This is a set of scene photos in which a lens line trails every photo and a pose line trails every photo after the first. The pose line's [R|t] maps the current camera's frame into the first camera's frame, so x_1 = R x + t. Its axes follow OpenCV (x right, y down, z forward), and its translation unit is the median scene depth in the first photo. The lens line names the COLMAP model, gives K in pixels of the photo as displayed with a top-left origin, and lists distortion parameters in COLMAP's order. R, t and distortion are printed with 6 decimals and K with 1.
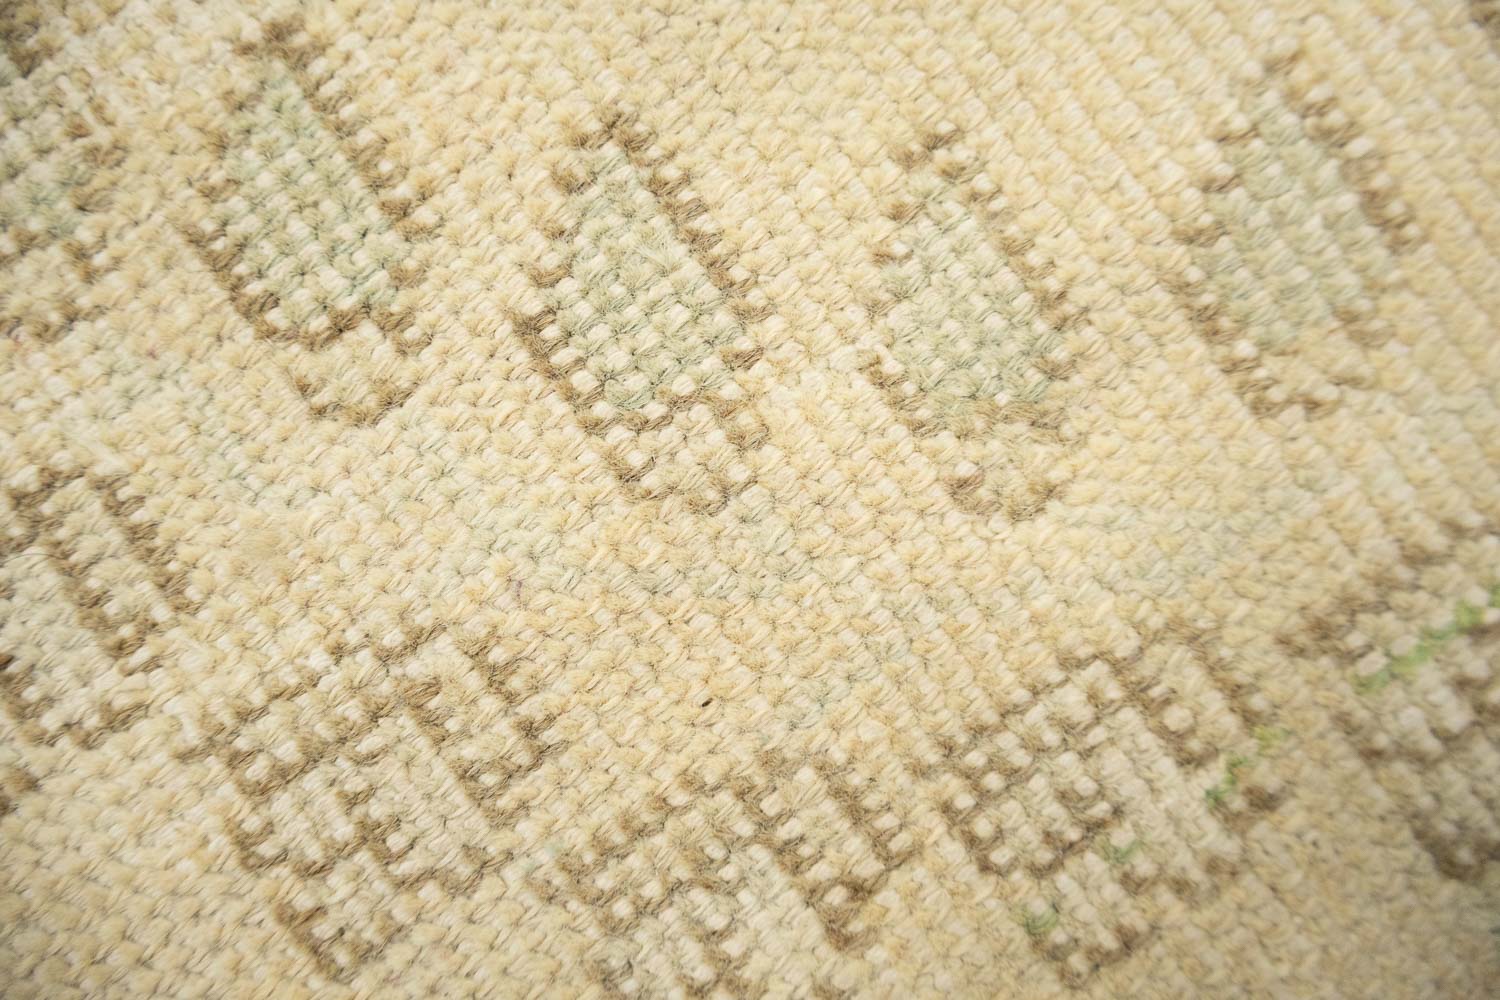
lens RADIAL K [[1253.6, 0, 686.9], [0, 1253.6, 497.2], [0, 0, 1]] dist [0.010160, -0.006114]
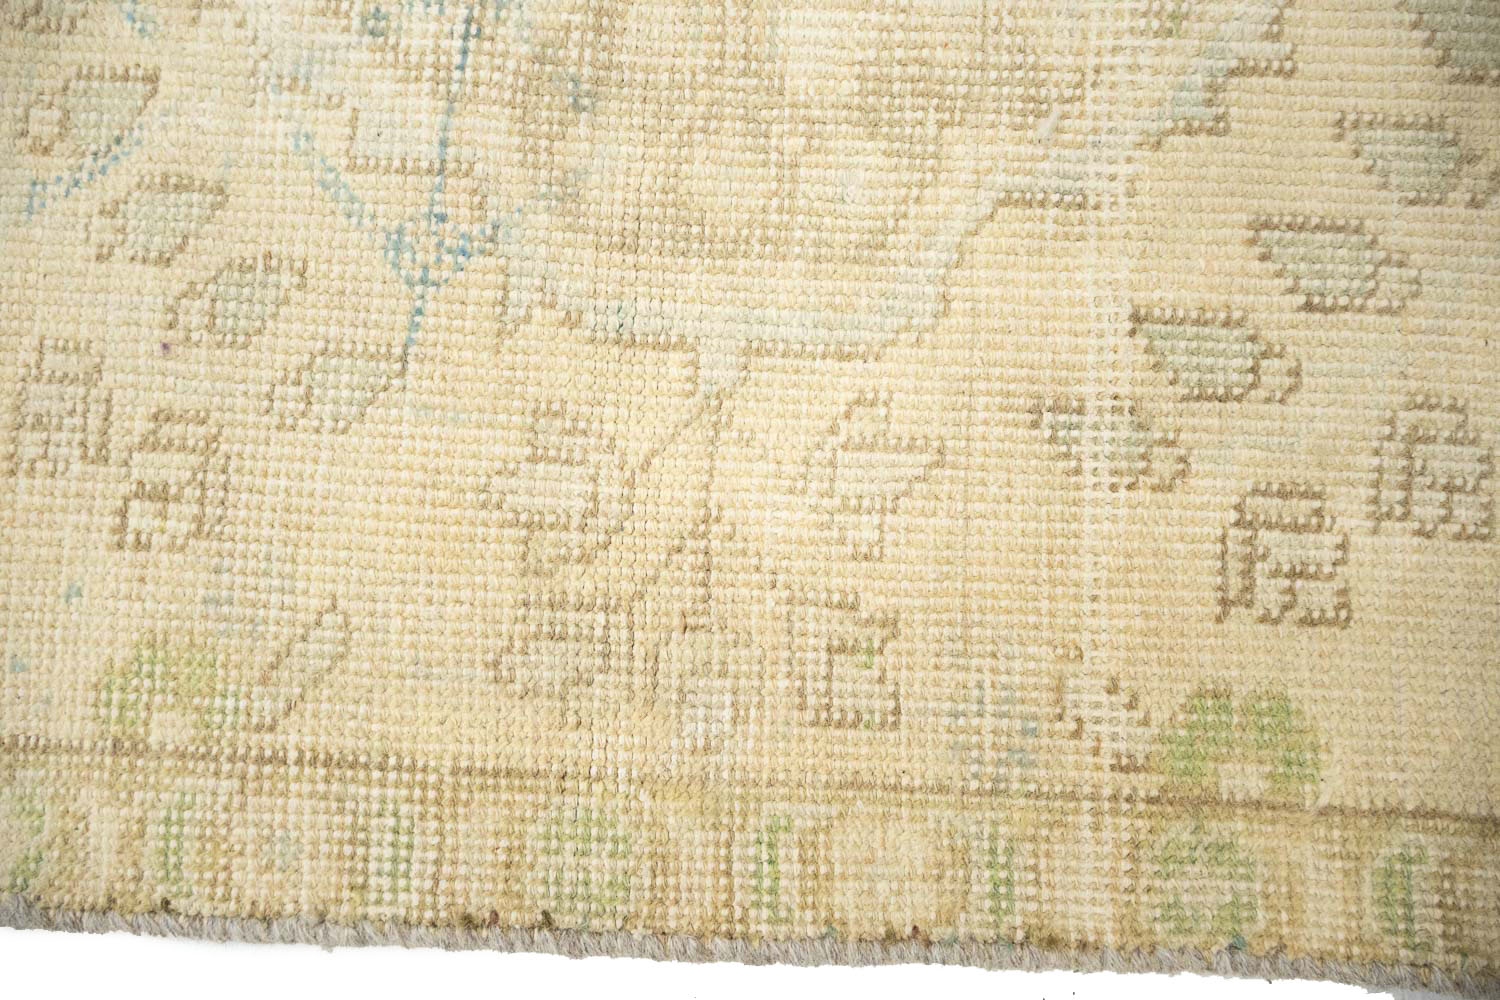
lens RADIAL K [[1253.6, 0, 768.6], [0, 1253.6, 526.4], [0, 0, 1]] dist [0.010160, -0.006114]
pose [[0.611152, -0.790287, 0.044042, -1.164194], [0.791484, 0.610661, -0.025424, -0.620095], [-0.006803, 0.050397, 0.998706, -1.298573]]
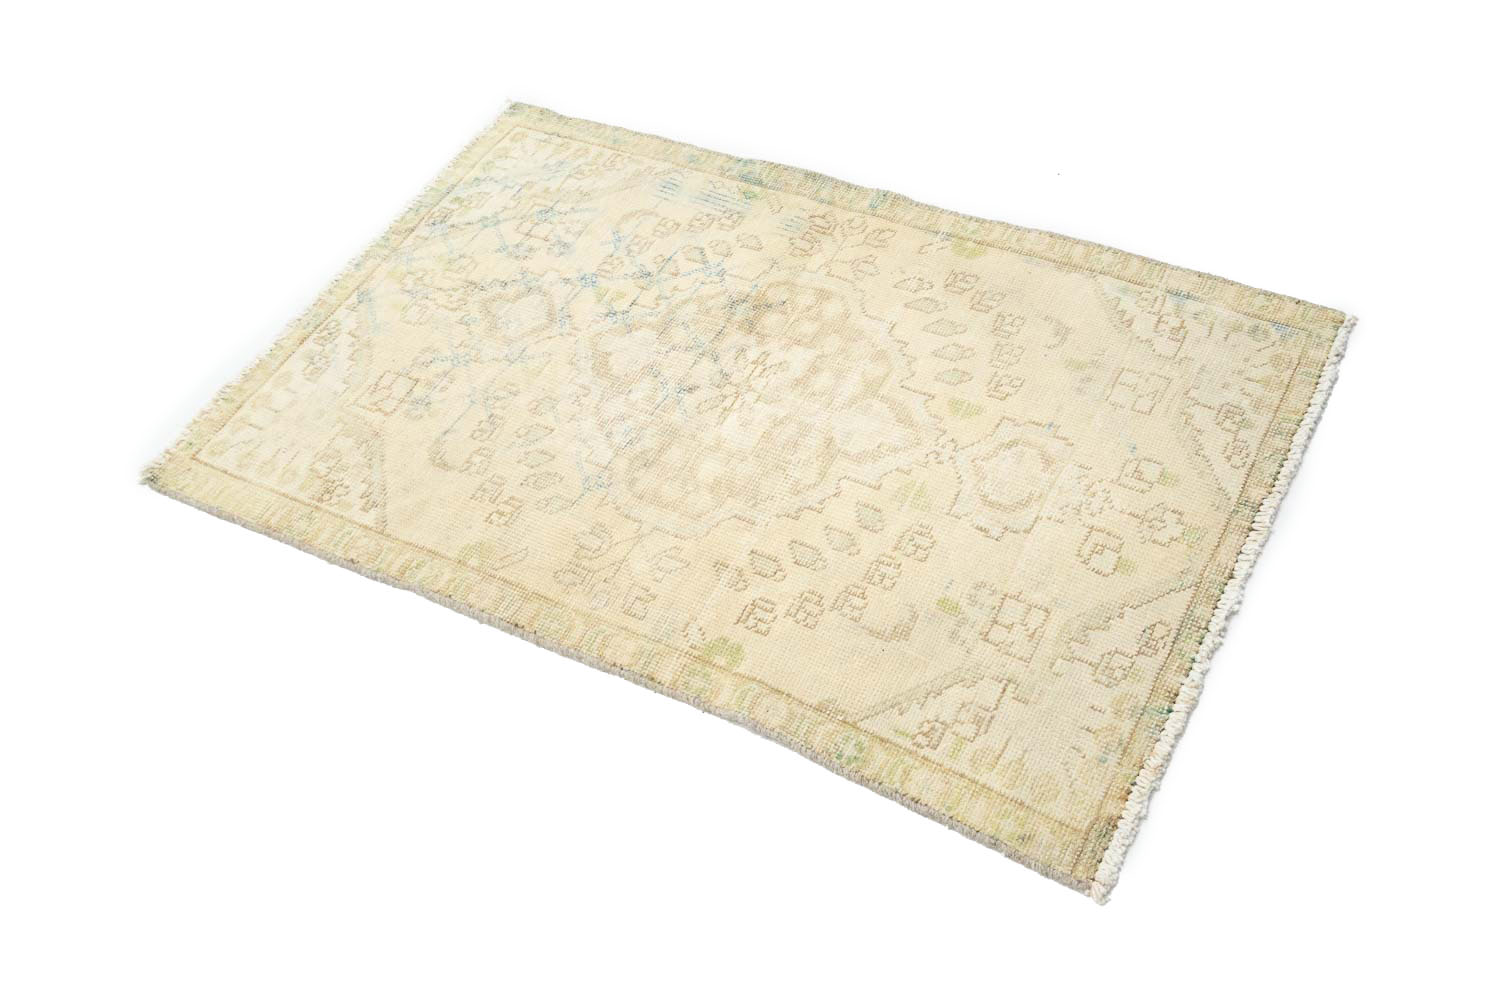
lens RADIAL K [[1253.6, 0, 731.3], [0, 1253.6, 515.2], [0, 0, 1]] dist [0.010160, -0.006114]
pose [[0.884724, -0.427788, 0.185099, -1.930266], [0.455315, 0.708171, -0.539613, 3.988483], [0.099758, 0.561687, 0.821314, -6.139864]]
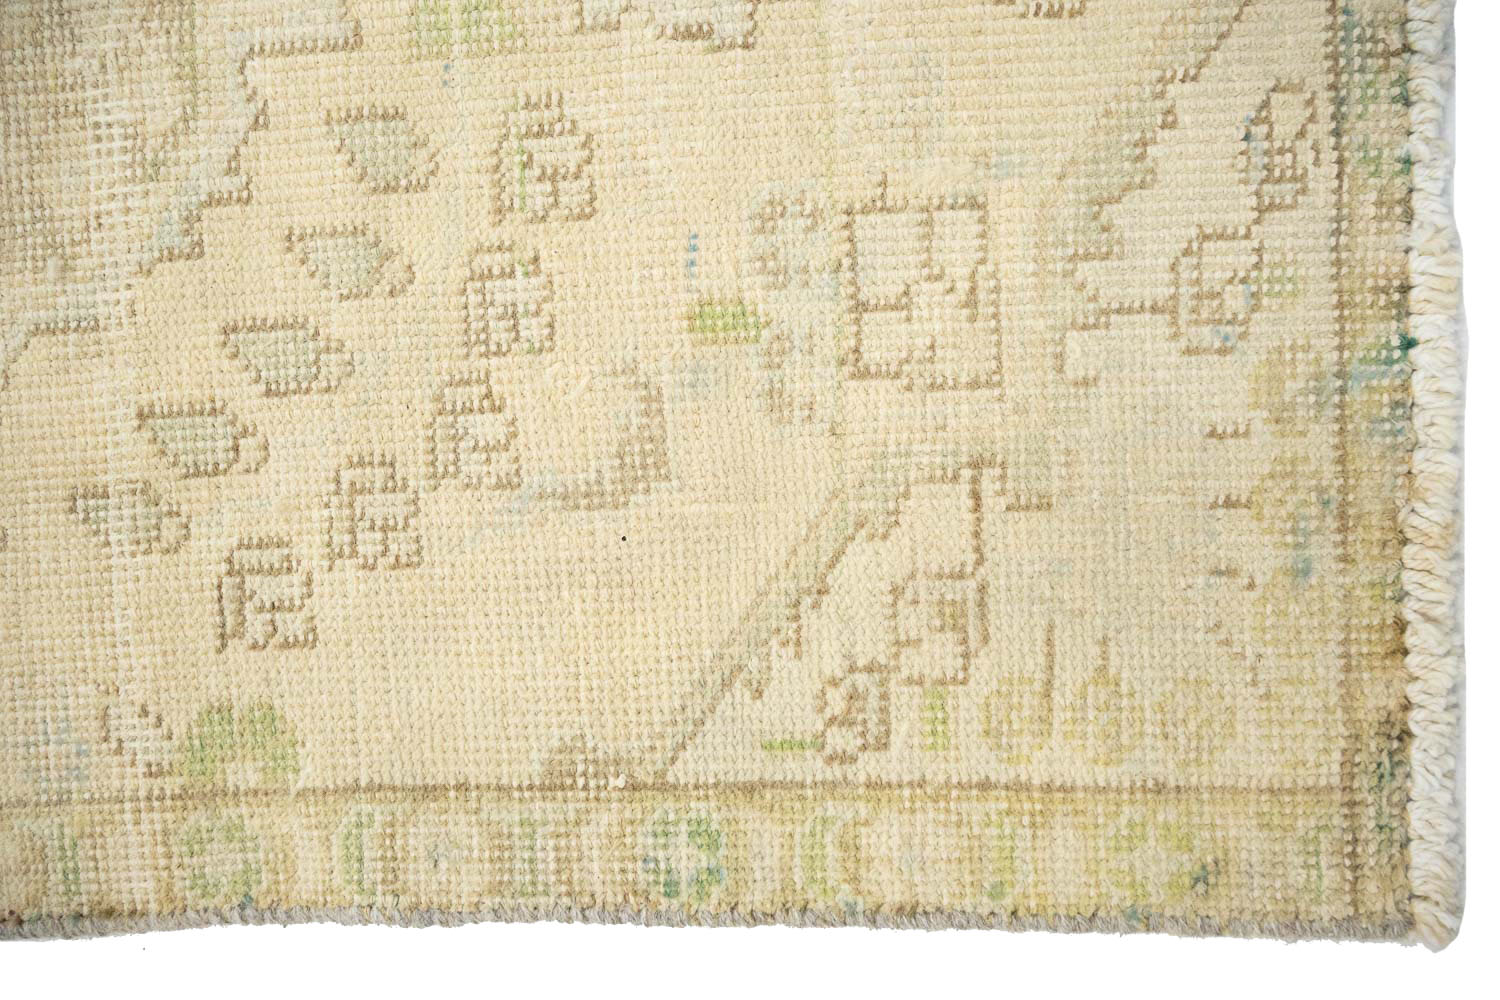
lens RADIAL K [[1253.6, 0, 748.2], [0, 1253.6, 503.6], [0, 0, 1]] dist [0.010160, -0.006114]
pose [[0.521402, -0.852568, -0.035593, 0.336332], [0.851969, 0.522468, -0.034289, 1.041044], [0.047830, -0.012446, 0.998778, -1.843503]]
